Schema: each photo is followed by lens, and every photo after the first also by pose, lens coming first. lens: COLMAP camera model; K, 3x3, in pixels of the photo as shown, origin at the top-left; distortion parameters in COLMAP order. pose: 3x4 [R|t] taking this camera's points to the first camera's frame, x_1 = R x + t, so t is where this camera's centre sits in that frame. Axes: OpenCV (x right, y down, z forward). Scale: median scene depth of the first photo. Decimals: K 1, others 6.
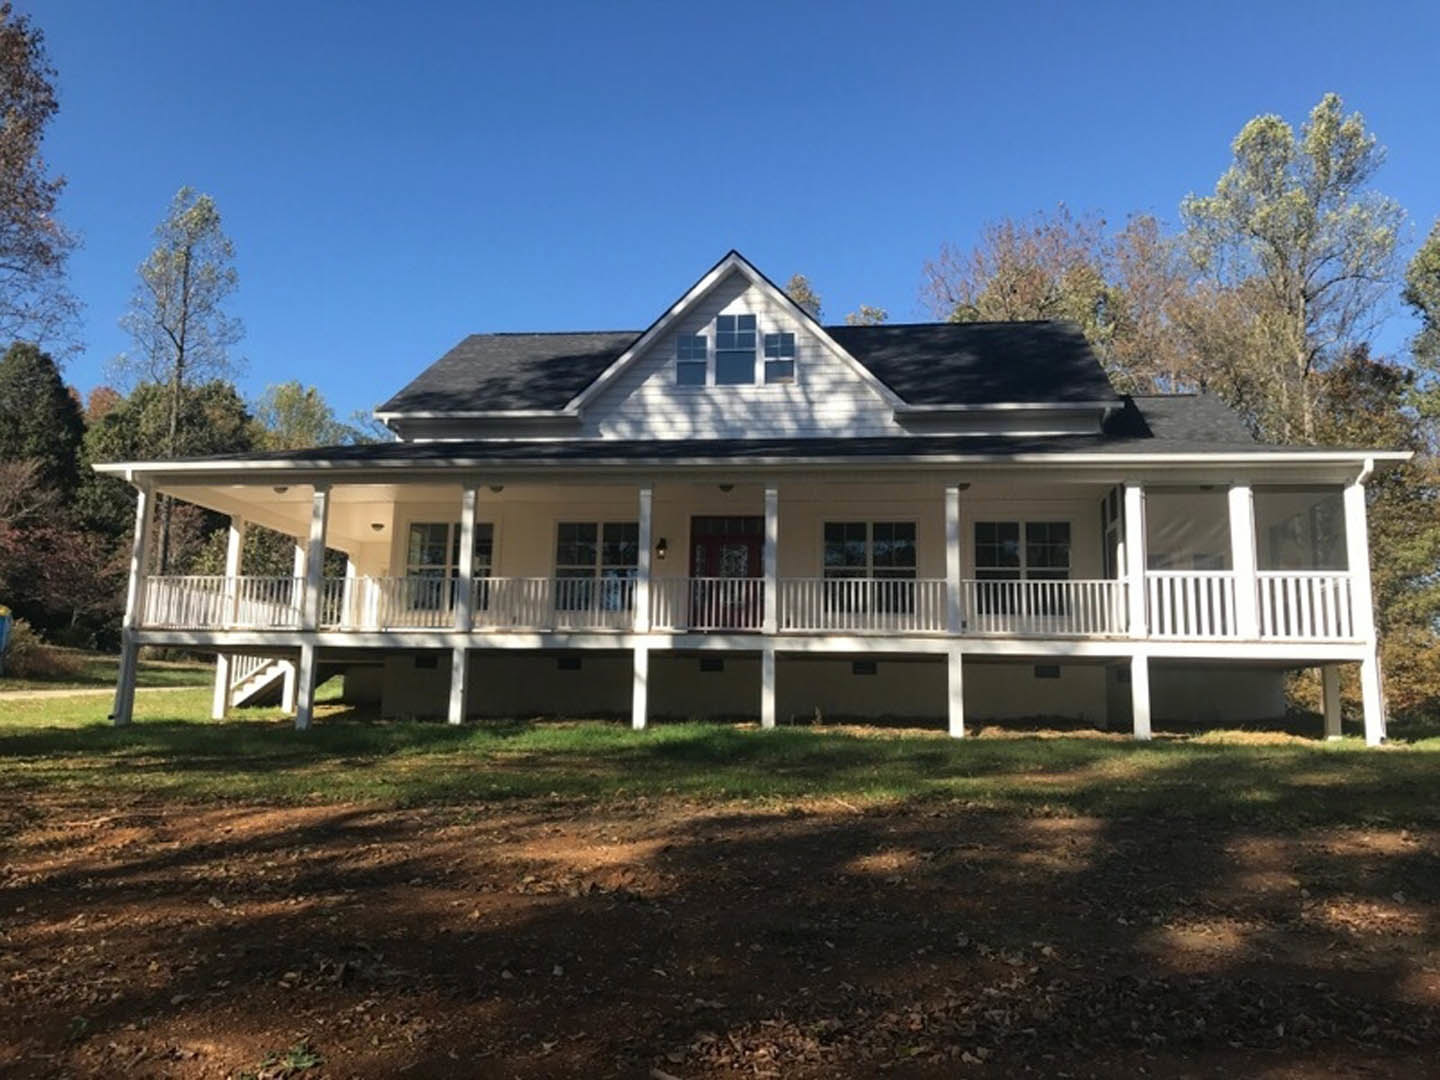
lens RADIAL K [[993.6, 0, 720.0], [0, 993.6, 540.0], [0, 0, 1]] dist [0.006731, 0.002004]
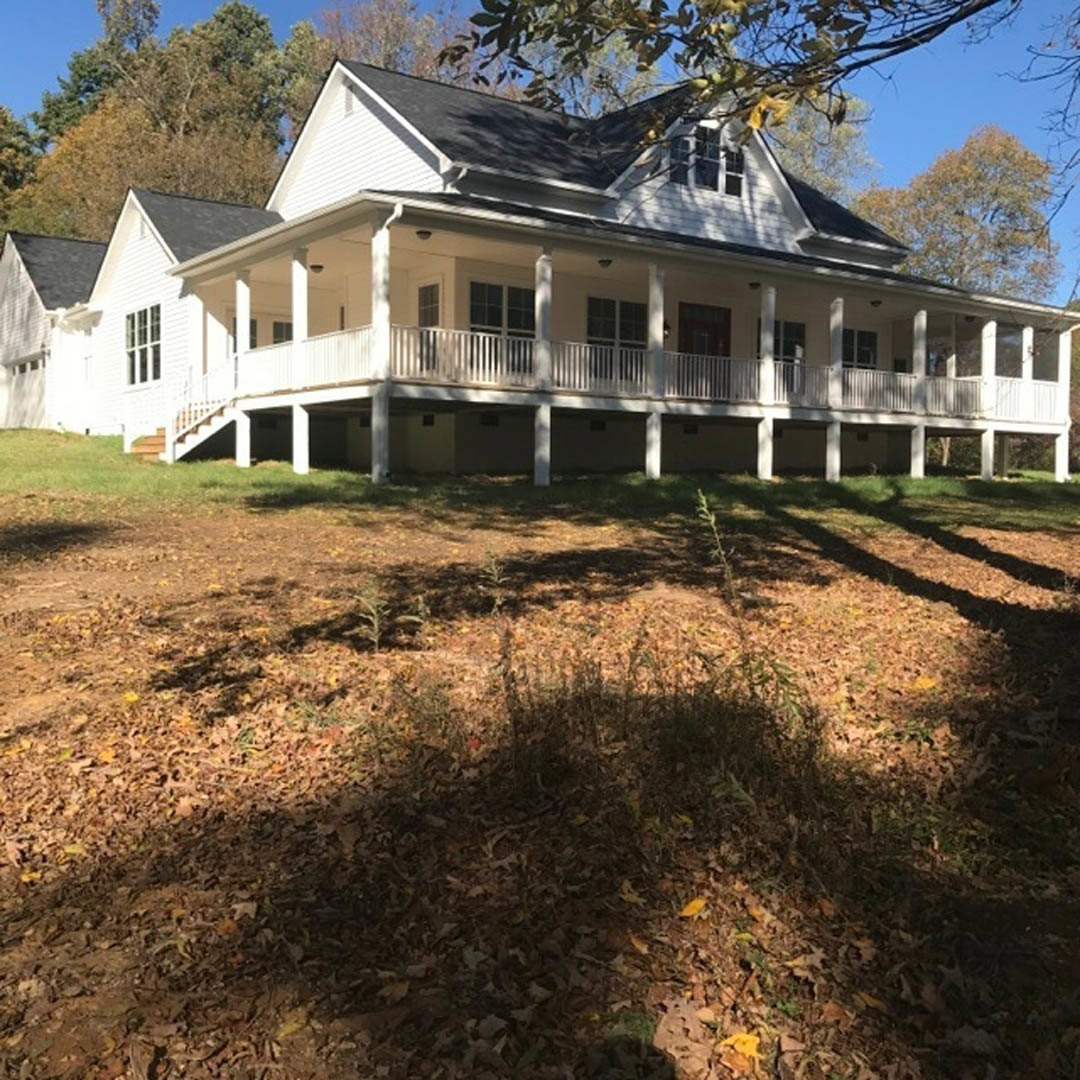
lens RADIAL K [[1175.1, 0, 540.0], [0, 1175.1, 540.0], [0, 0, 1]] dist [-0.196532, 0.742597]
pose [[0.758800, -0.045765, 0.649714, -1.063089], [-0.110672, 0.973963, 0.197859, -0.003097], [-0.641853, -0.222041, 0.733978, 0.026400]]
